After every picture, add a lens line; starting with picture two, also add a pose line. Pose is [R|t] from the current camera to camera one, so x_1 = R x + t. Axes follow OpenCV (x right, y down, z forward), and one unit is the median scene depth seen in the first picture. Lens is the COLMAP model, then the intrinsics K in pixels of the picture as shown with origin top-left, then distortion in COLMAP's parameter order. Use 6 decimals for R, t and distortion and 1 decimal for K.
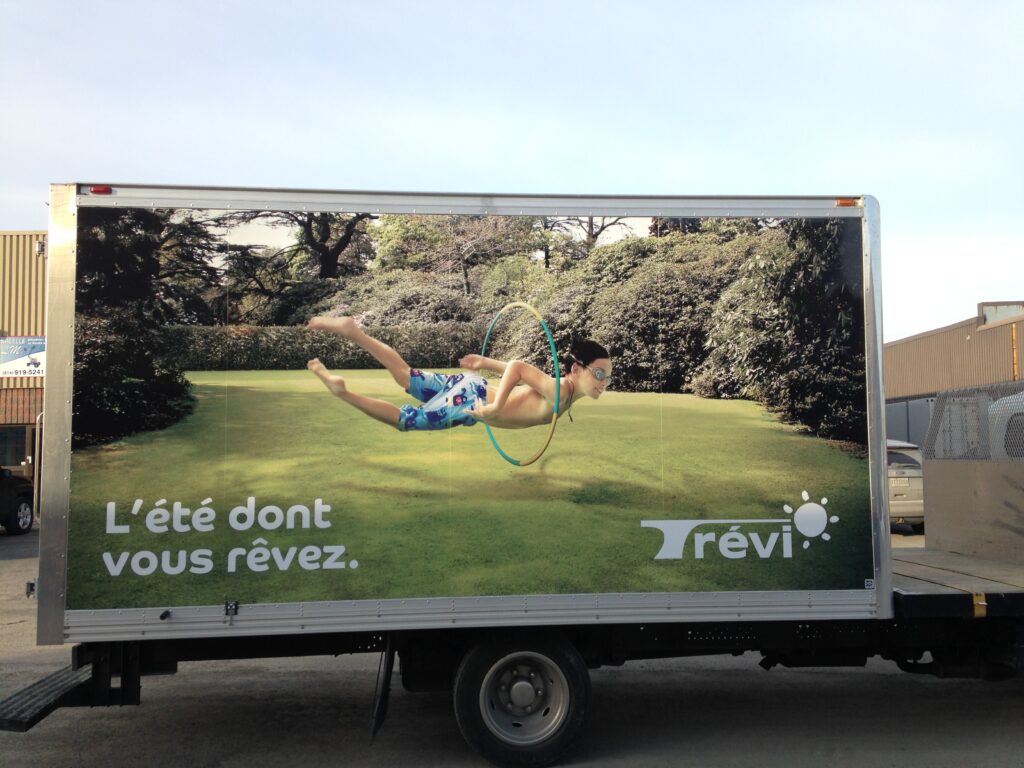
lens RADIAL K [[953.0, 0, 512.0], [0, 953.0, 384.0], [0, 0, 1]] dist [0.152136, -0.273134]
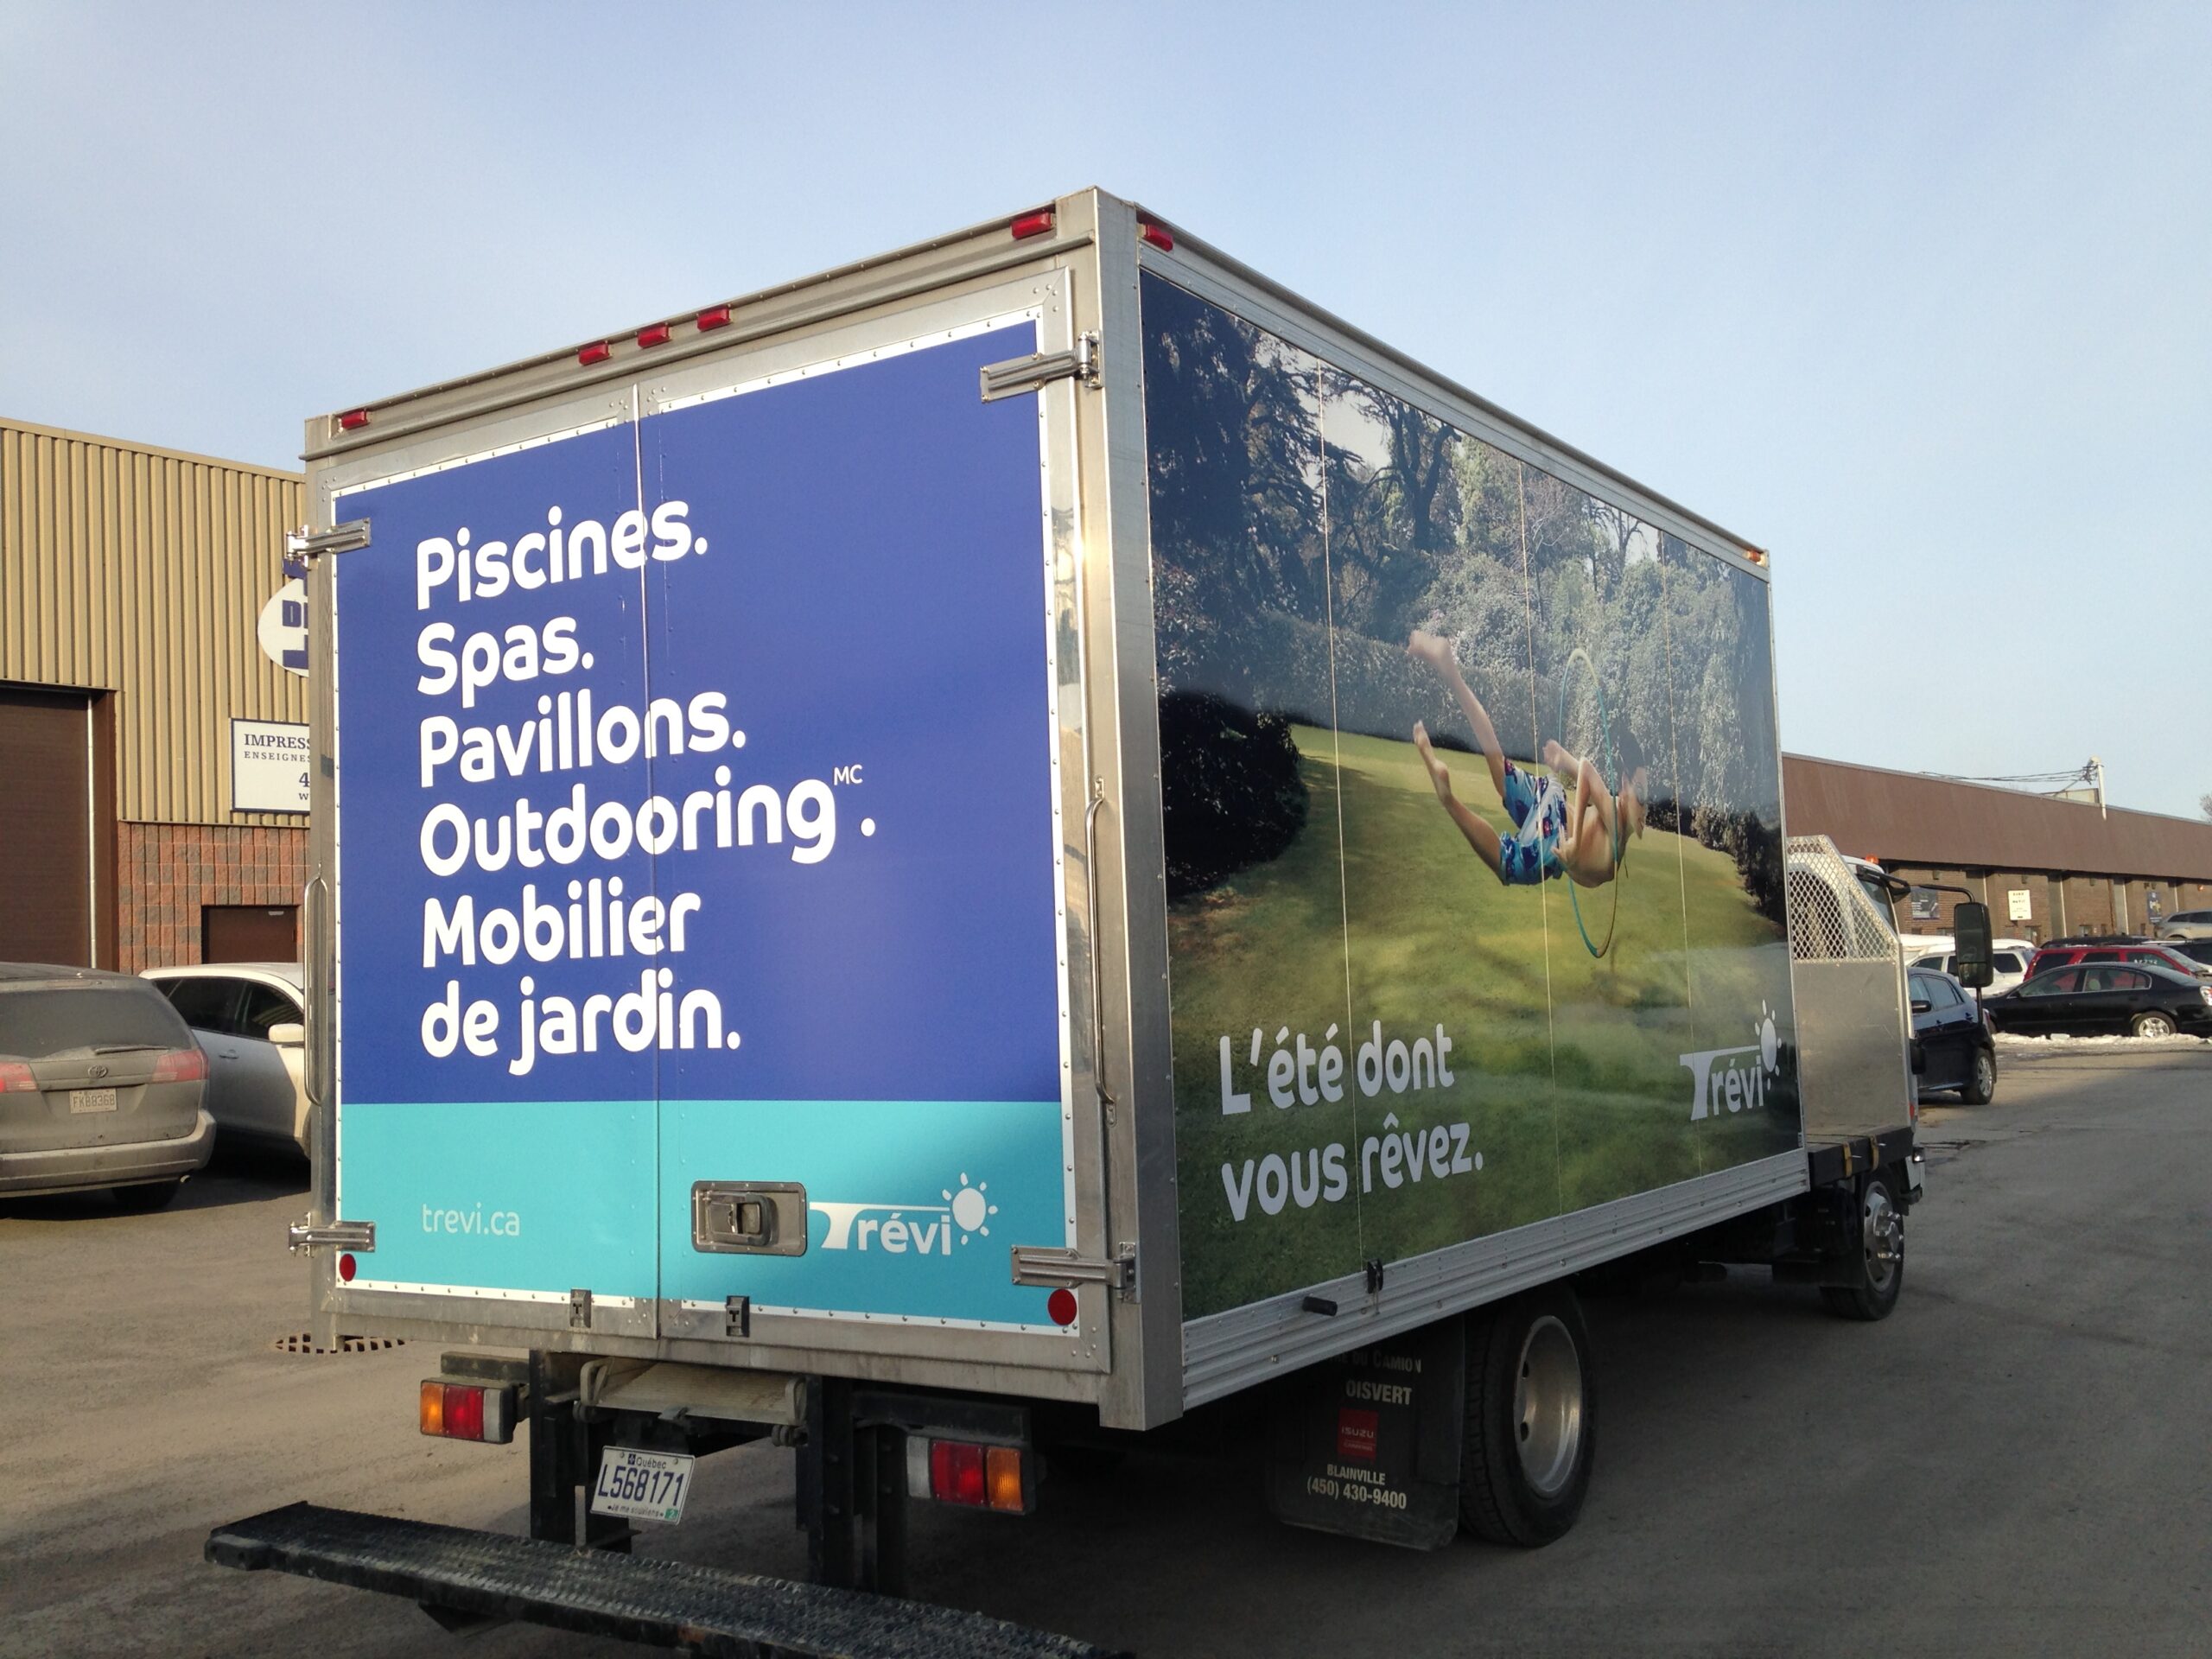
lens RADIAL K [[2058.7, 0, 1106.0], [0, 2058.7, 829.5], [0, 0, 1]] dist [0.152136, -0.273134]
pose [[0.631039, 0.051477, 0.774041, -1.072789], [-0.032765, 0.998674, -0.039705, 0.070539], [-0.775059, -0.000306, 0.631889, 0.492463]]
